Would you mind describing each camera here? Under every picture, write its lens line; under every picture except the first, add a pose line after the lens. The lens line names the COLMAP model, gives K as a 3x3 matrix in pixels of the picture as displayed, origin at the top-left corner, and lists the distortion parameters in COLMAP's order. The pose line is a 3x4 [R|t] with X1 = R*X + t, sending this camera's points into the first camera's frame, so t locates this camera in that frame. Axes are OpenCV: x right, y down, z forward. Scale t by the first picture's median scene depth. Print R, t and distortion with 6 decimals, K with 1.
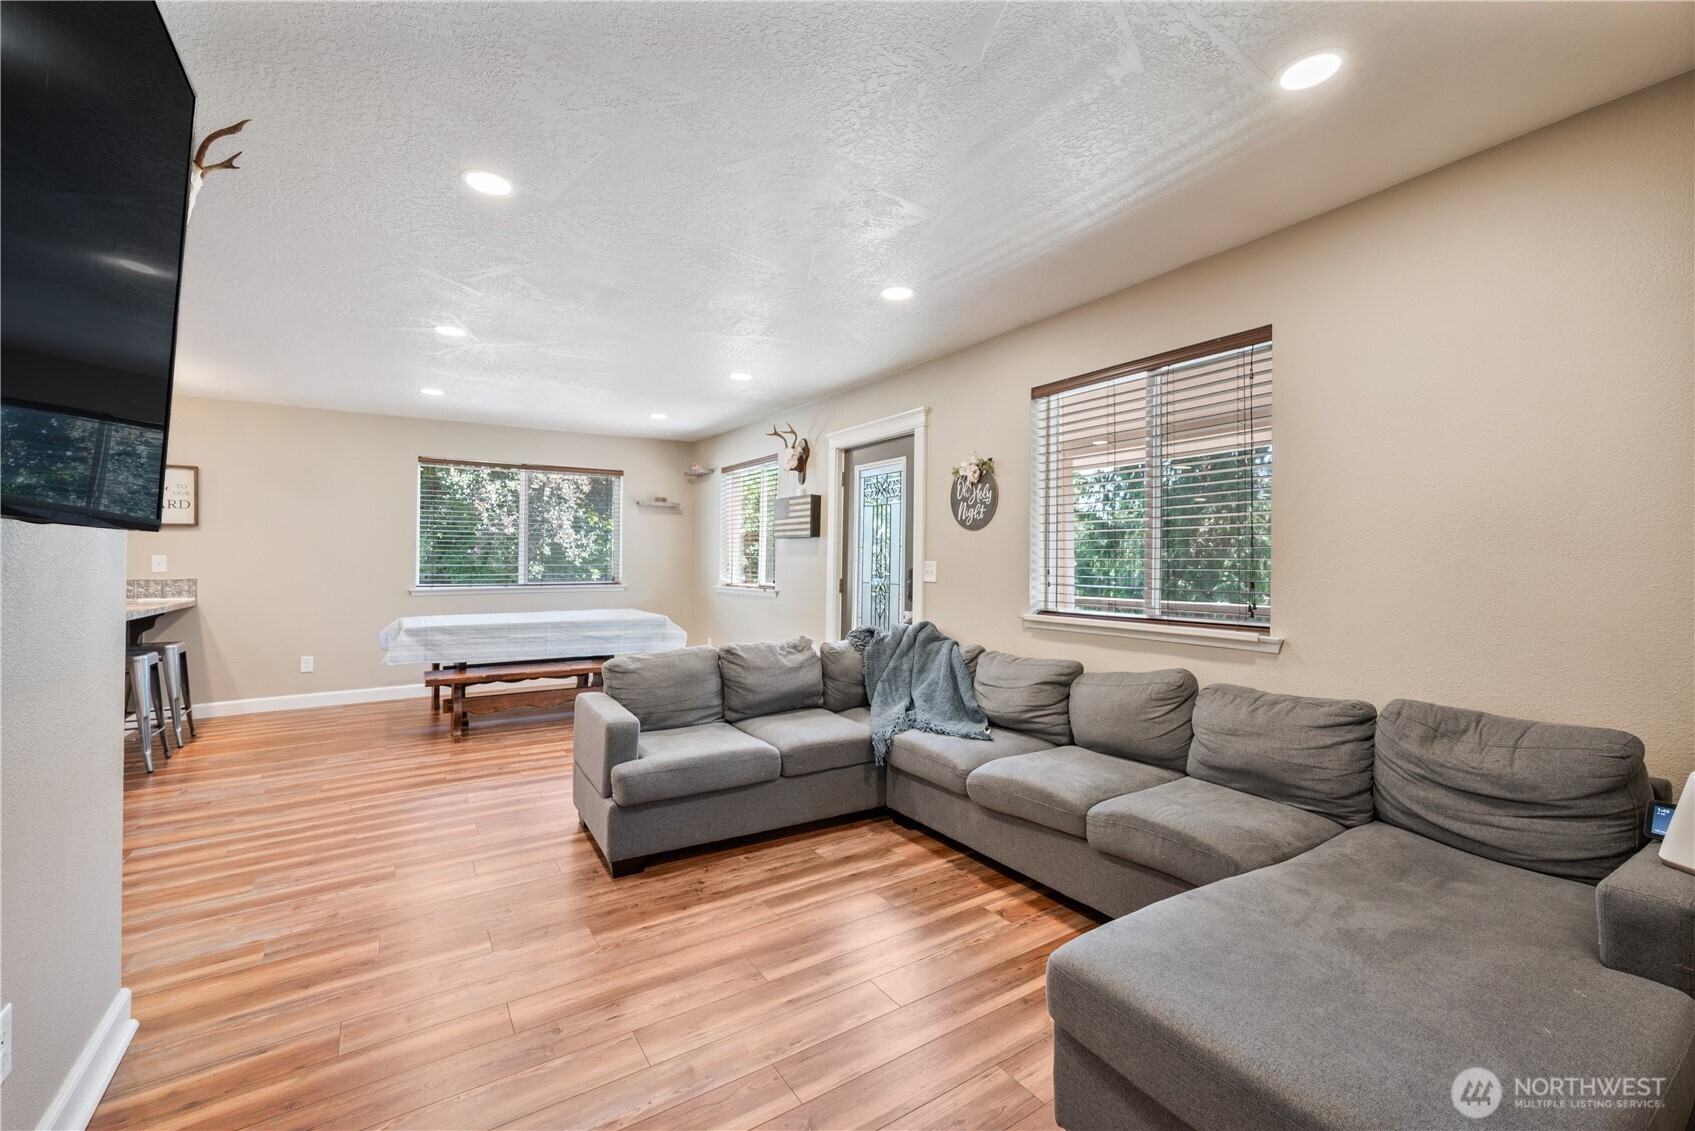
lens RADIAL K [[717.6, 0, 826.4], [0, 717.6, 538.3], [0, 0, 1]] dist [0.003298, -0.000488]
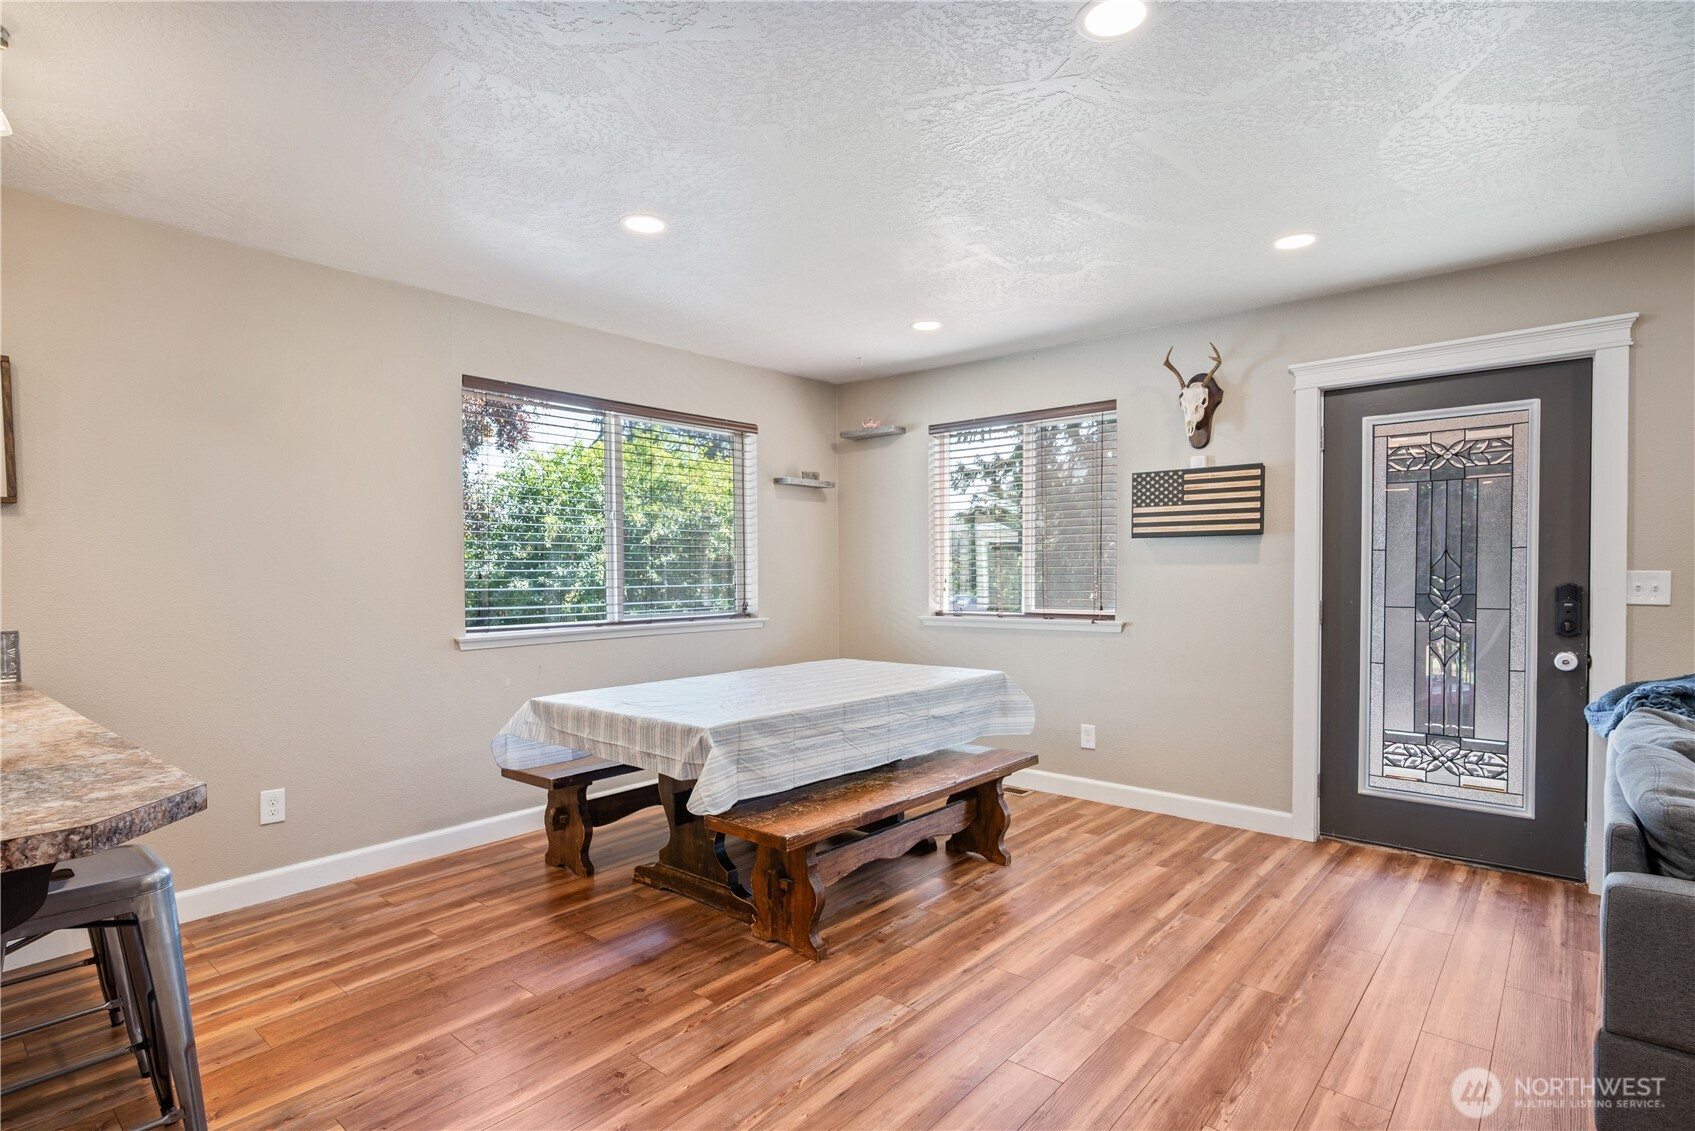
lens RADIAL K [[836.6, 0, 842.0], [0, 836.6, 592.8], [0, 0, 1]] dist [-0.014289, 0.001503]
pose [[0.958977, -0.017836, 0.282923, -0.556837], [0.001673, 0.998358, 0.057266, 0.007788], [-0.283480, -0.054443, 0.957432, 0.409165]]
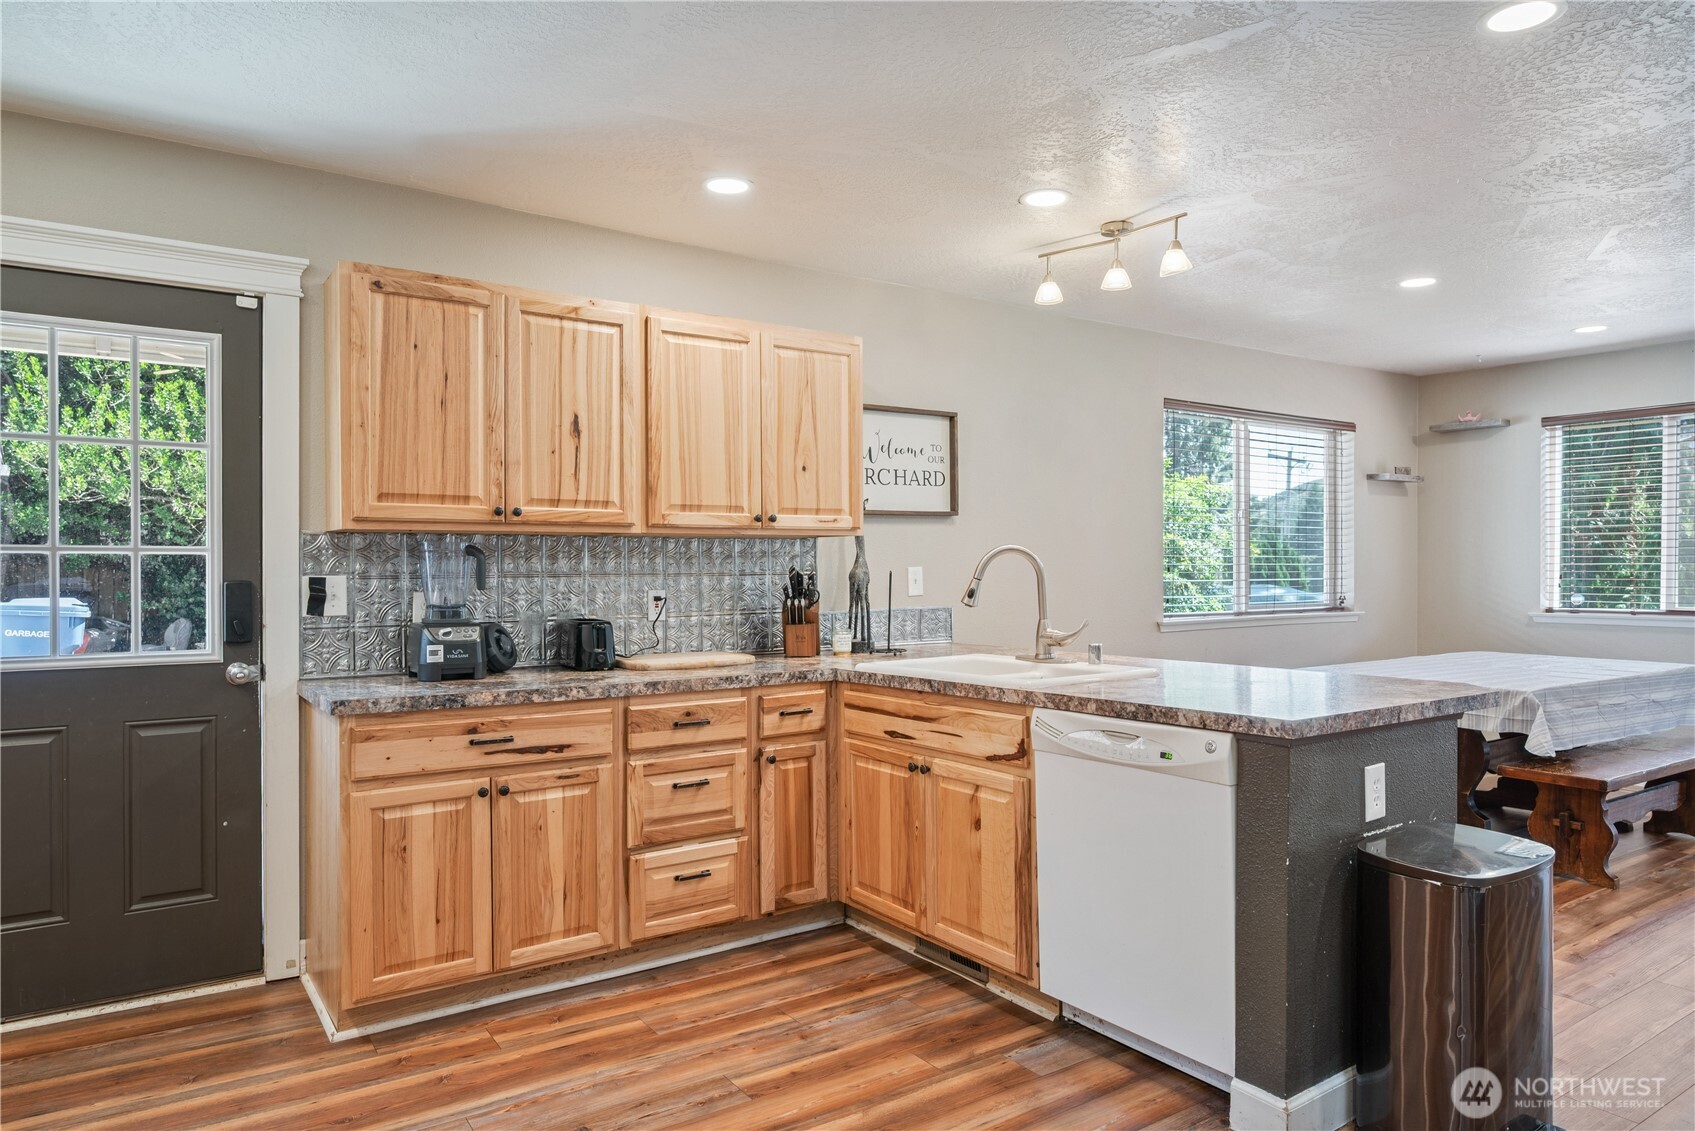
lens RADIAL K [[1031.5, 0, 839.6], [0, 1031.5, 577.1], [0, 0, 1]] dist [-0.007060, 0.002430]
pose [[0.999901, -0.005465, 0.012944, -0.989344], [0.004887, 0.999009, 0.044235, -0.005009], [-0.013173, -0.044167, 0.998937, 0.159838]]
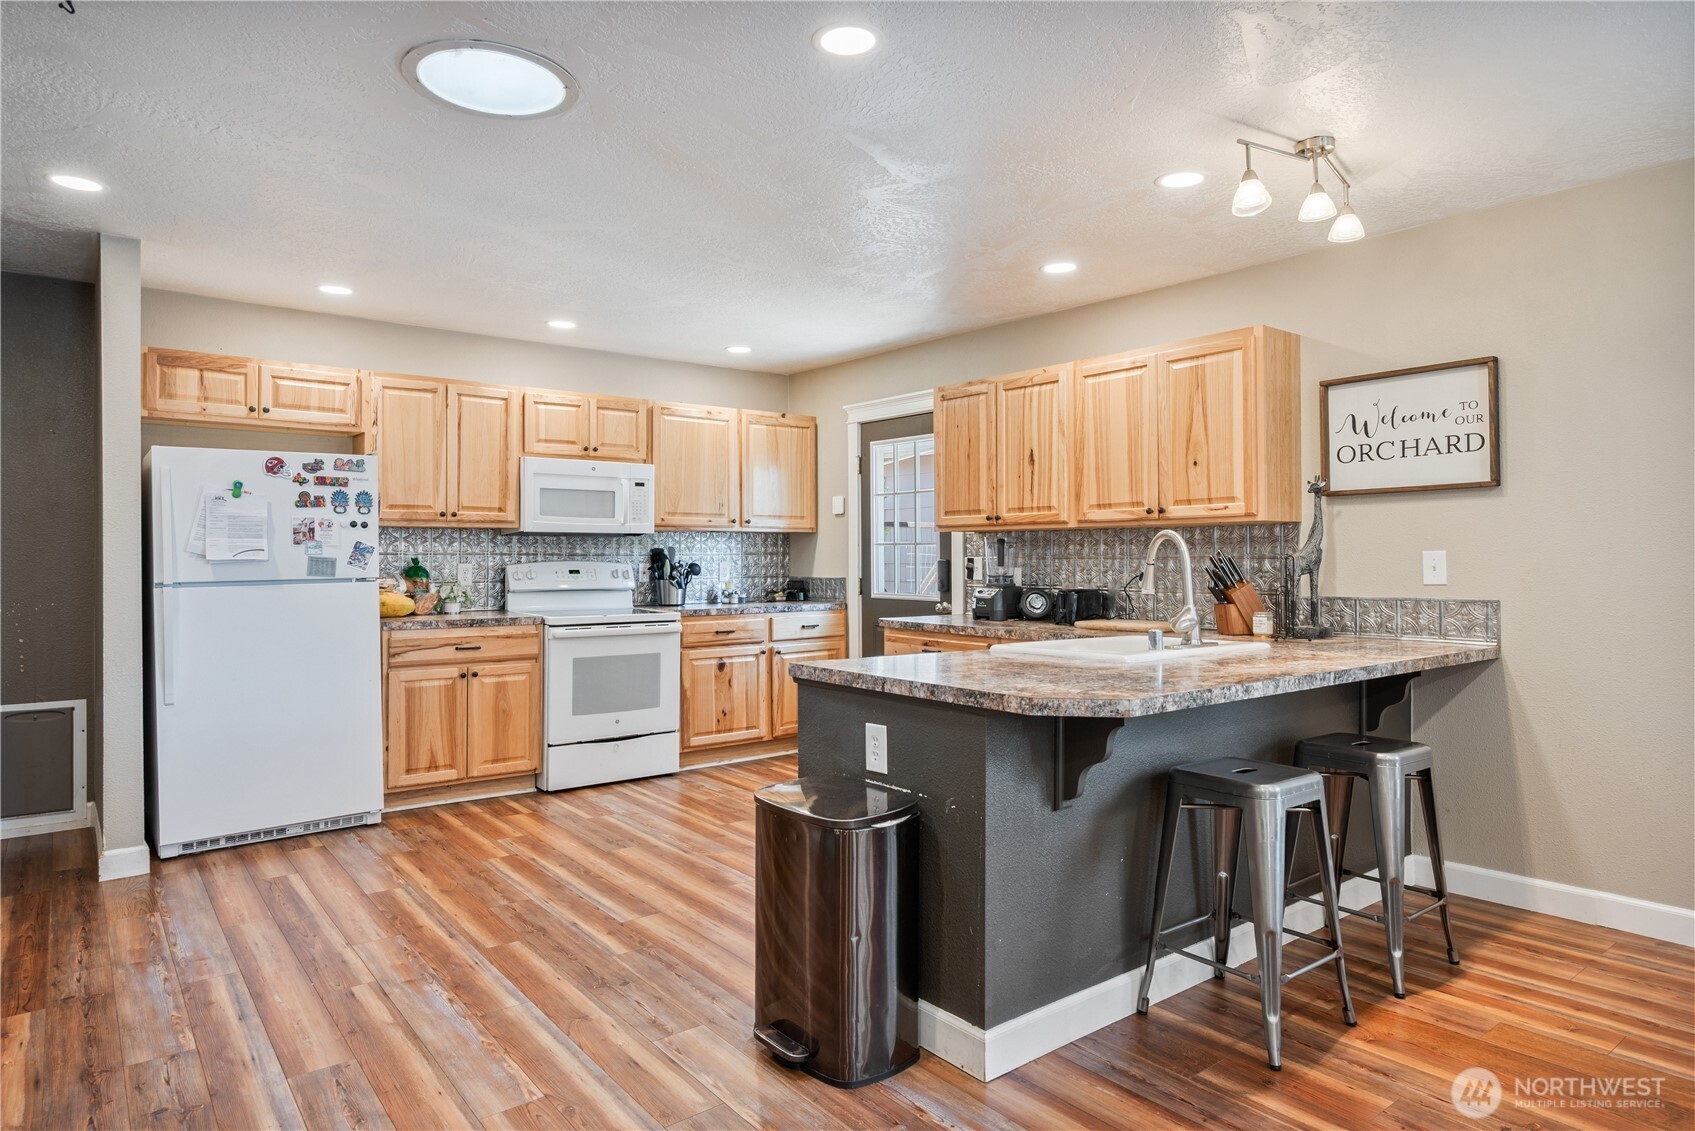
lens RADIAL K [[970.1, 0, 847.3], [0, 970.1, 561.7], [0, 0, 1]] dist [-0.010158, 0.001029]
pose [[0.107010, 0.004027, -0.994250, -0.303338], [0.037556, 0.999262, 0.008089, 0.010730], [0.993548, -0.038206, 0.106780, 0.519674]]
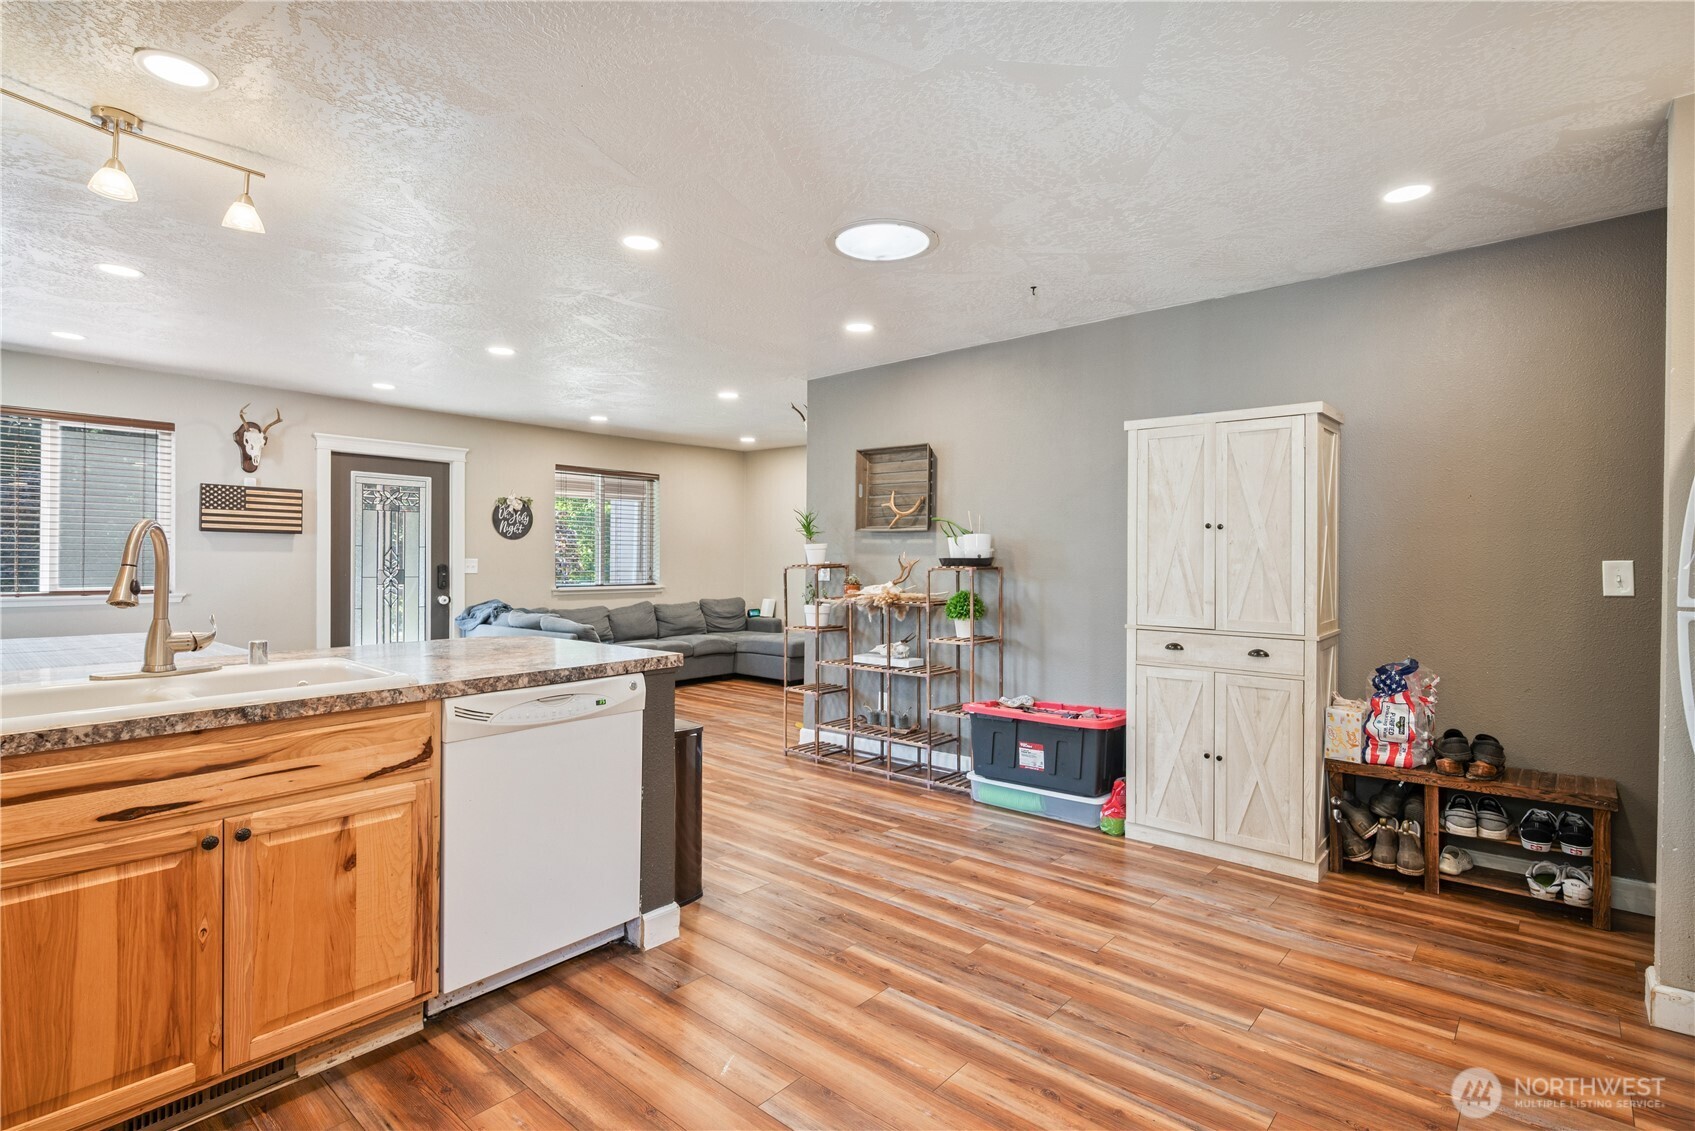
lens RADIAL K [[836.6, 0, 836.8], [0, 836.6, 559.6], [0, 0, 1]] dist [-0.014289, 0.001503]
pose [[-0.275641, -0.005459, 0.961245, -1.310476], [-0.042139, 0.999091, -0.006409, 0.011218], [-0.960337, -0.042272, -0.275620, 0.592758]]
